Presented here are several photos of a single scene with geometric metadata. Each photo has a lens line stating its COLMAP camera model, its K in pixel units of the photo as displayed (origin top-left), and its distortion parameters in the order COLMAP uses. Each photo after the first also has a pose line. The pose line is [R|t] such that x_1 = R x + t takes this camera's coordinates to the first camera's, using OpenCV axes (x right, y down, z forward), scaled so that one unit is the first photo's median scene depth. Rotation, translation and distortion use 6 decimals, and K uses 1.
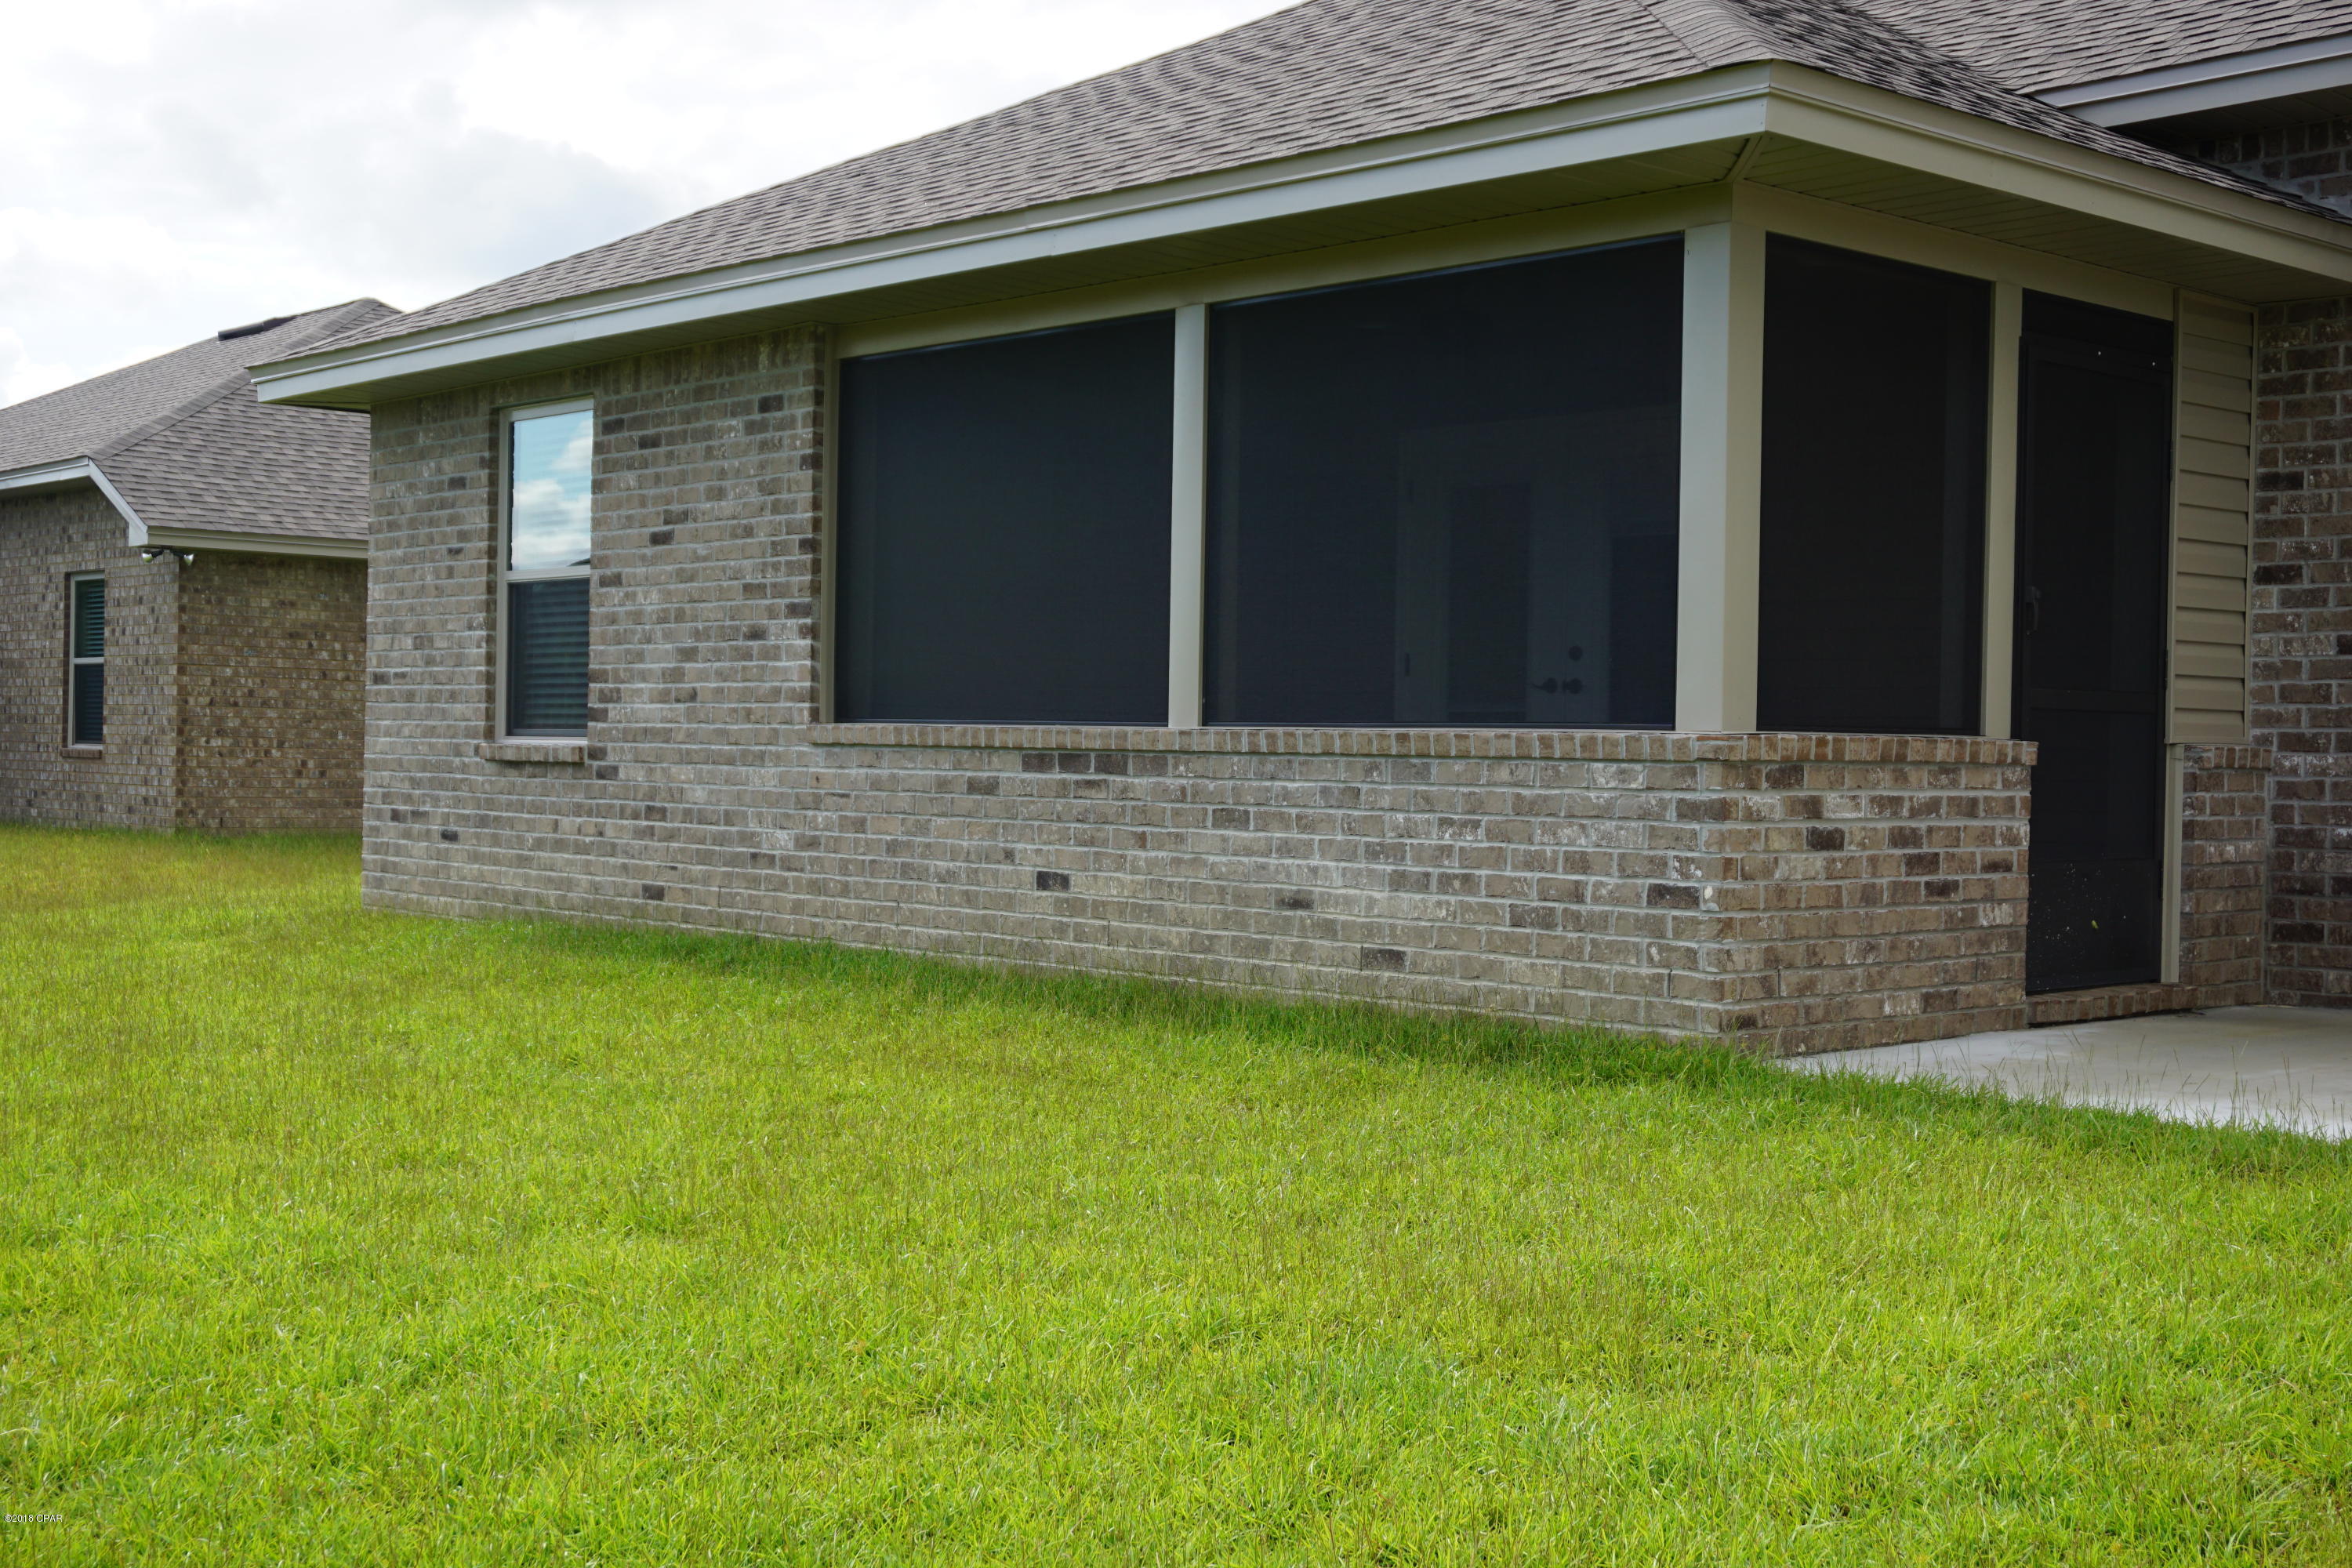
lens RADIAL K [[2869.7, 0, 1178.4], [0, 2869.7, 785.4], [0, 0, 1]] dist [-0.001437, 0.000000]
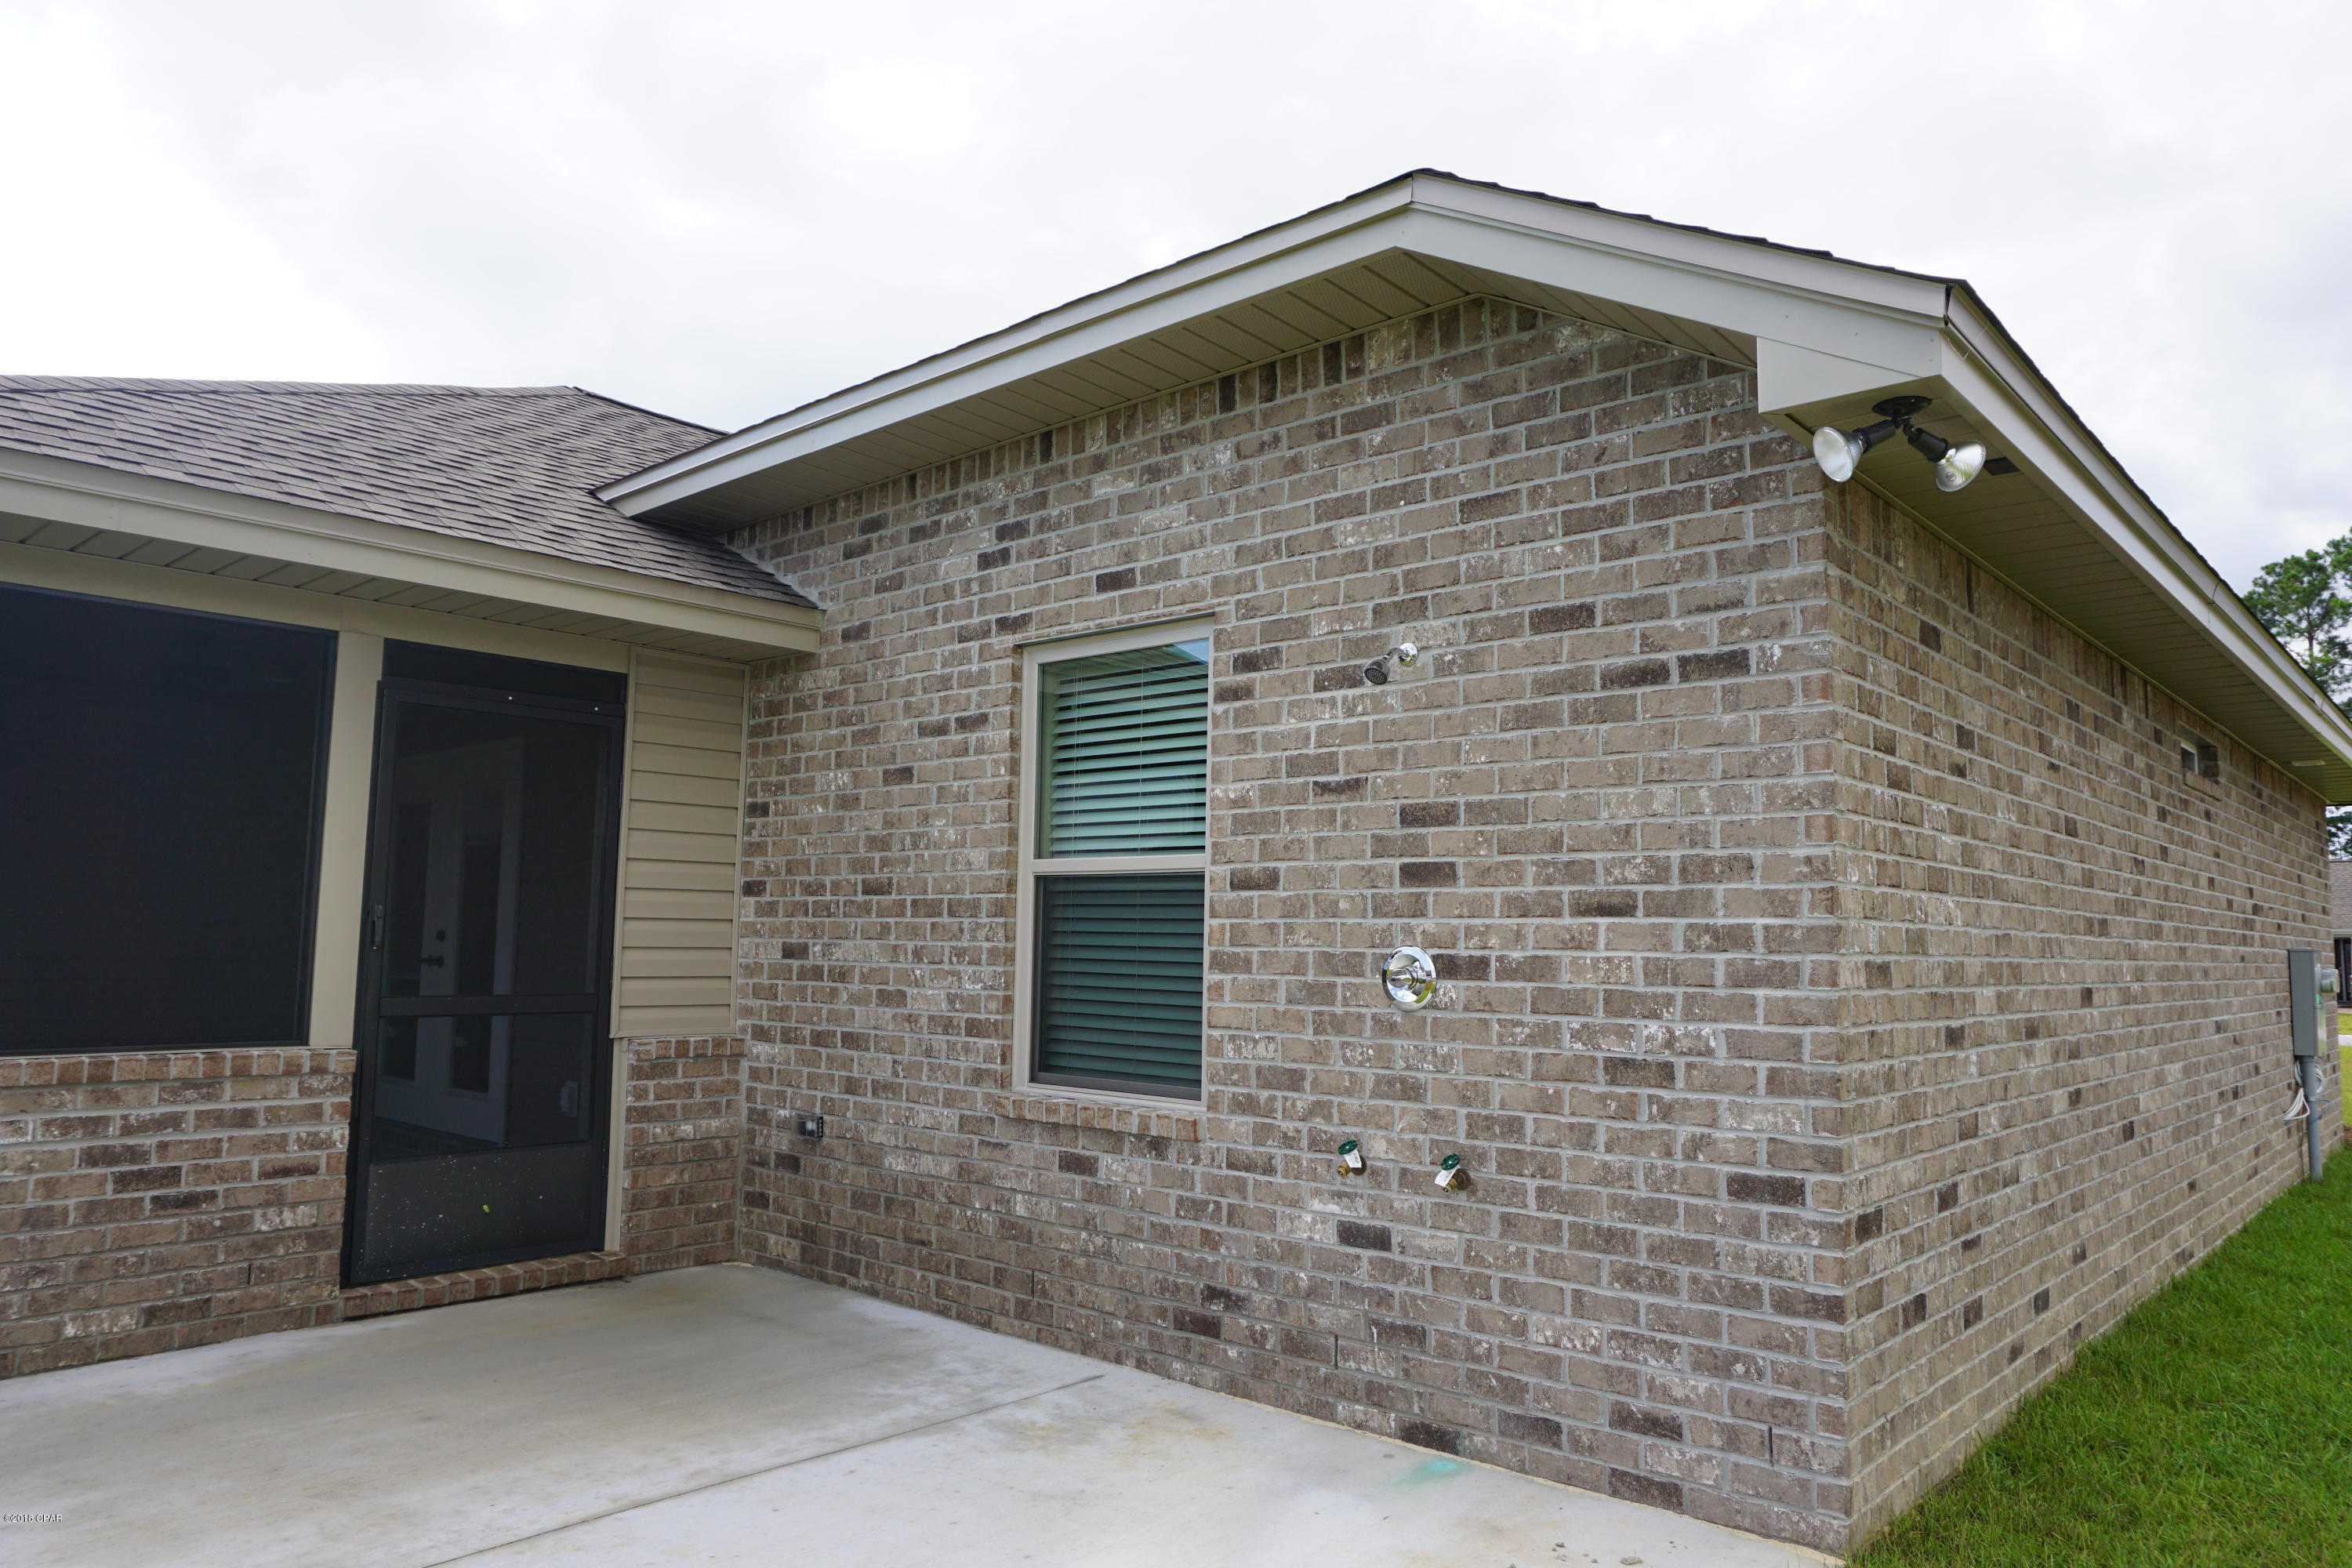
lens RADIAL K [[1569.5, 0, 1171.2], [0, 1569.5, 782.7], [0, 0, 1]] dist [0.001809, 0.006940]
pose [[0.996987, 0.009866, 0.076944, 0.520998], [-0.001225, 0.993757, -0.111557, -0.046309], [-0.077564, 0.111126, 0.990775, 0.353230]]
